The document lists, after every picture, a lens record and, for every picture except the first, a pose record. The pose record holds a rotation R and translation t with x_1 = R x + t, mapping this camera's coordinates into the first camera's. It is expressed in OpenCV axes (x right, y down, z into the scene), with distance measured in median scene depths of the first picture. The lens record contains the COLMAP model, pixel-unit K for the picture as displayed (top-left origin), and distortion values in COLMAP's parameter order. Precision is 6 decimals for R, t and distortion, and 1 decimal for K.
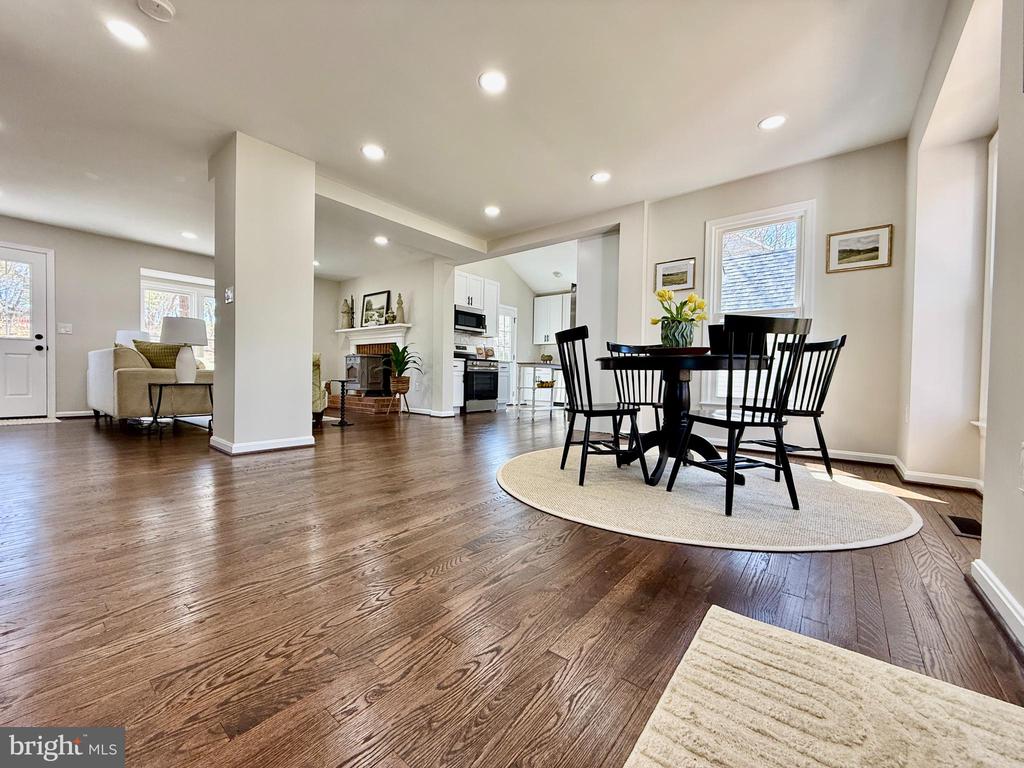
lens RADIAL K [[410.9, 0, 511.5], [0, 410.9, 380.8], [0, 0, 1]] dist [-0.001924, 0.000030]
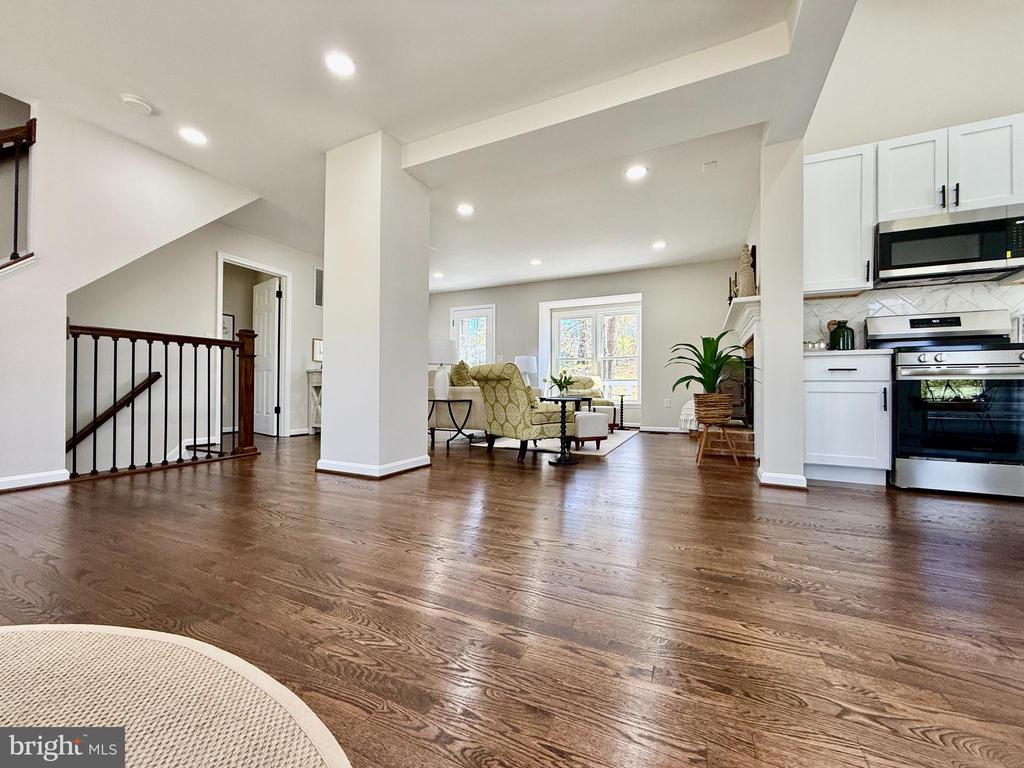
lens RADIAL K [[410.9, 0, 513.1], [0, 410.9, 385.7], [0, 0, 1]] dist [-0.001924, 0.000030]
pose [[0.271960, -0.028494, -0.961887, 0.162915], [-0.005557, 0.999498, -0.031179, -0.004296], [0.962293, 0.013825, 0.271665, 0.548600]]
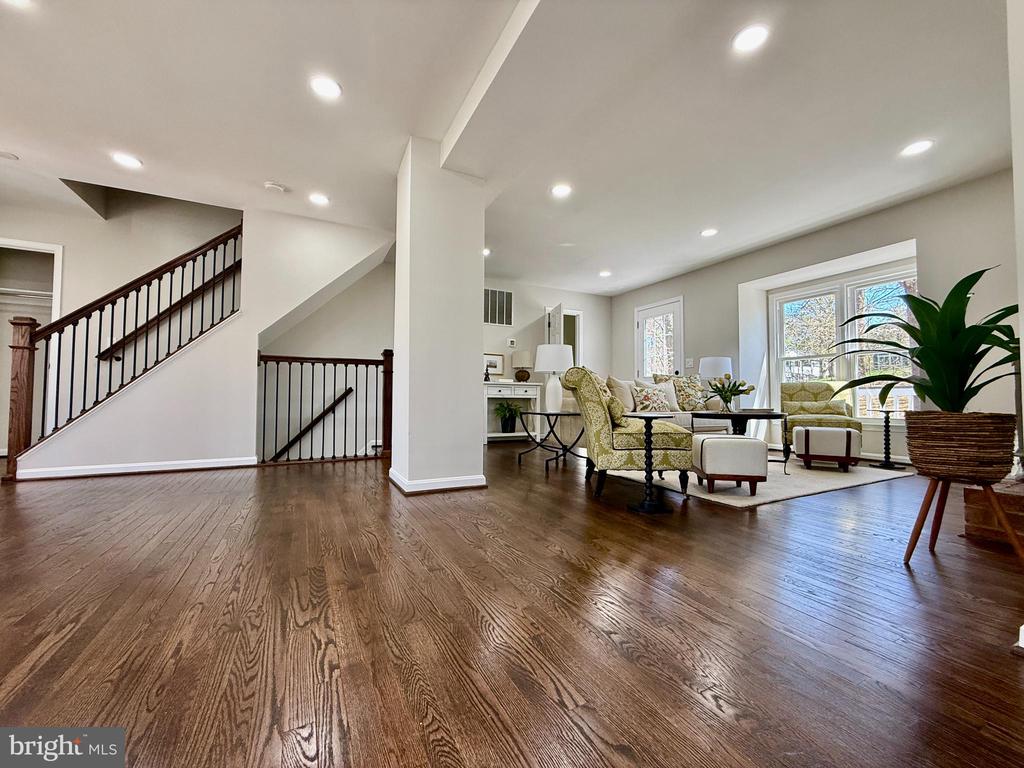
lens RADIAL K [[410.9, 0, 512.2], [0, 410.9, 384.6], [0, 0, 1]] dist [-0.001924, 0.000030]
pose [[-0.376579, -0.058394, -0.924542, 0.050957], [-0.020004, 0.998291, -0.054904, -0.008653], [0.926169, -0.002181, -0.377104, 0.789215]]
